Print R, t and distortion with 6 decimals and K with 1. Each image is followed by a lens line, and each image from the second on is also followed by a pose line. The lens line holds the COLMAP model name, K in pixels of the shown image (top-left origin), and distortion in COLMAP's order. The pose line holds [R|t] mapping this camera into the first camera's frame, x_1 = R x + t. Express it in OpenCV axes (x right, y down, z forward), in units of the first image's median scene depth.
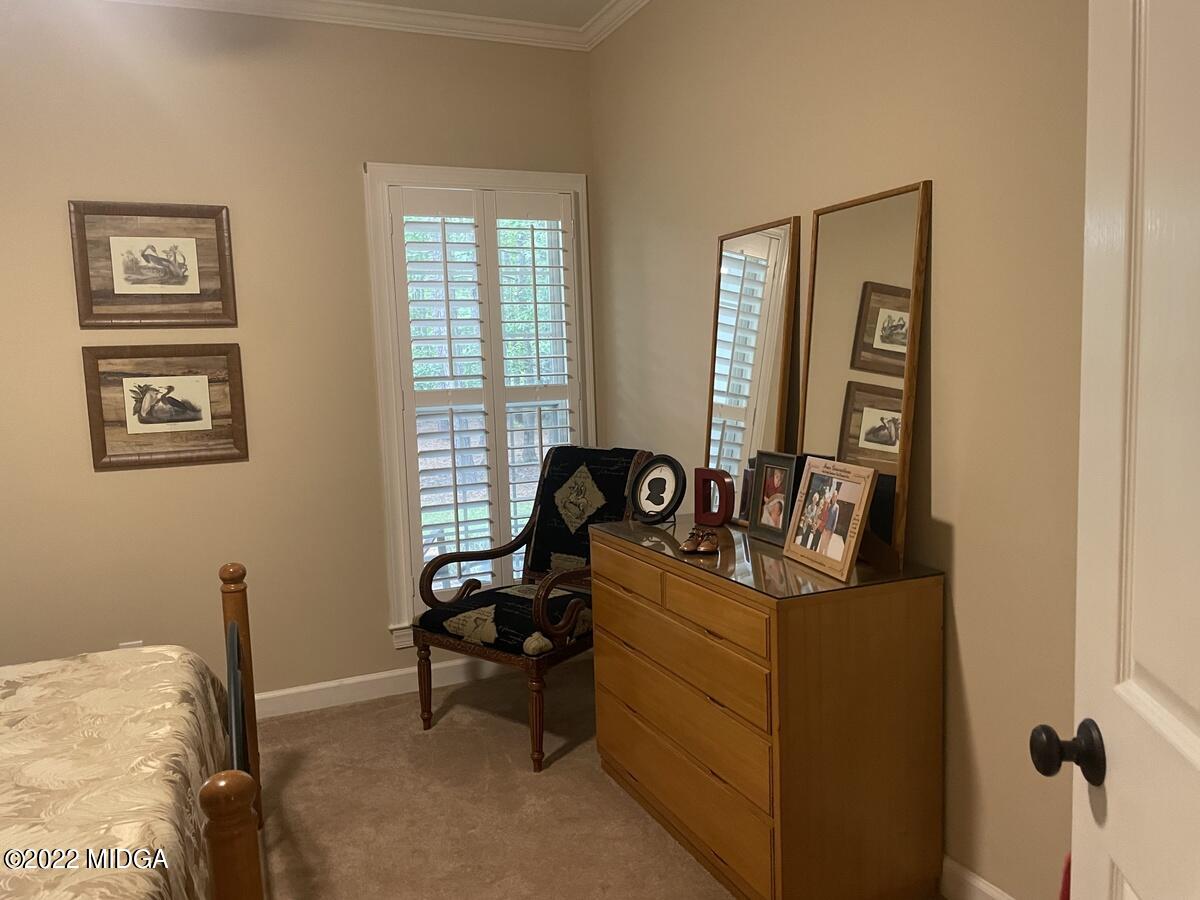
lens RADIAL K [[904.9, 0, 596.6], [0, 904.9, 451.1], [0, 0, 1]] dist [0.076017, -0.103325]
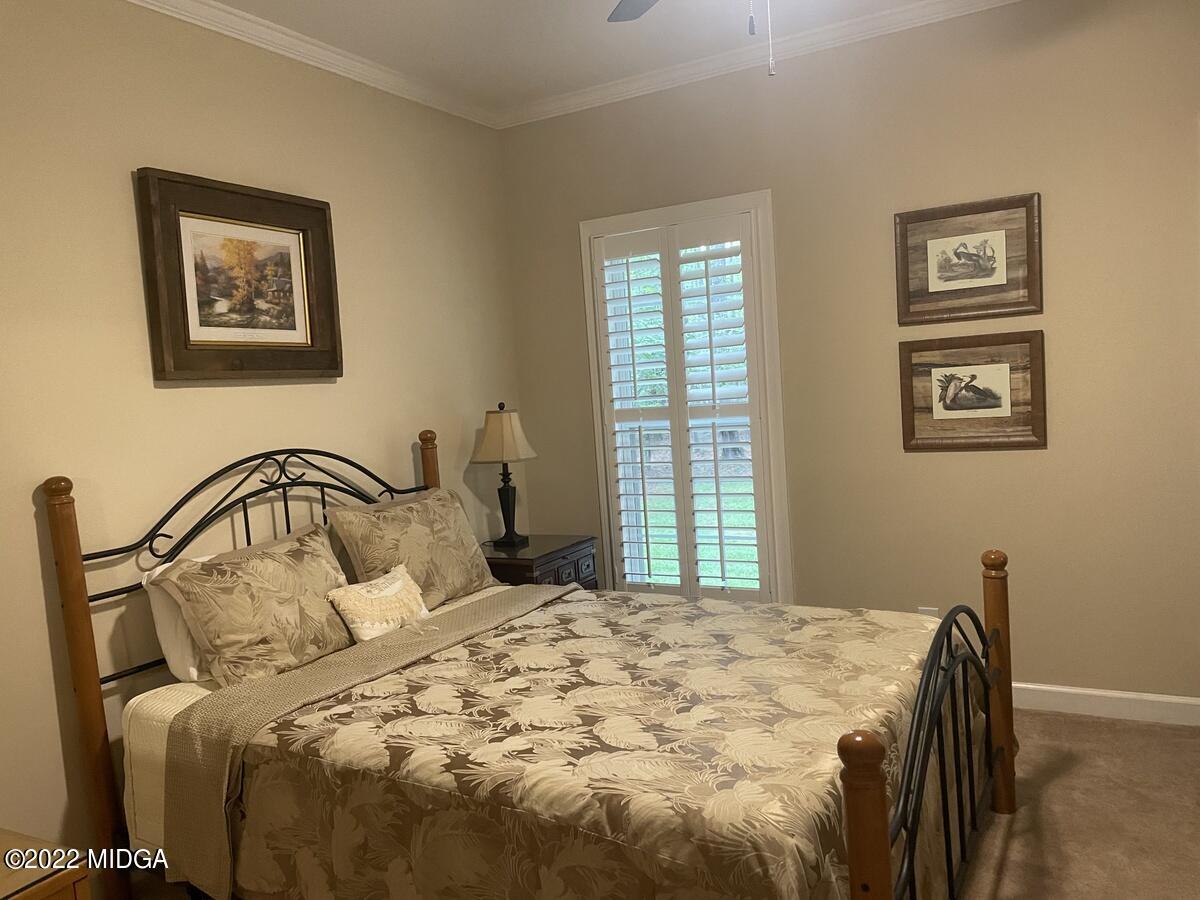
lens RADIAL K [[904.9, 0, 598.9], [0, 904.9, 448.1], [0, 0, 1]] dist [0.076017, -0.103325]
pose [[0.606406, 0.049580, -0.793608, 0.115624], [-0.029218, 0.998770, 0.040072, -0.016316], [0.794619, -0.001112, 0.607108, 0.015706]]
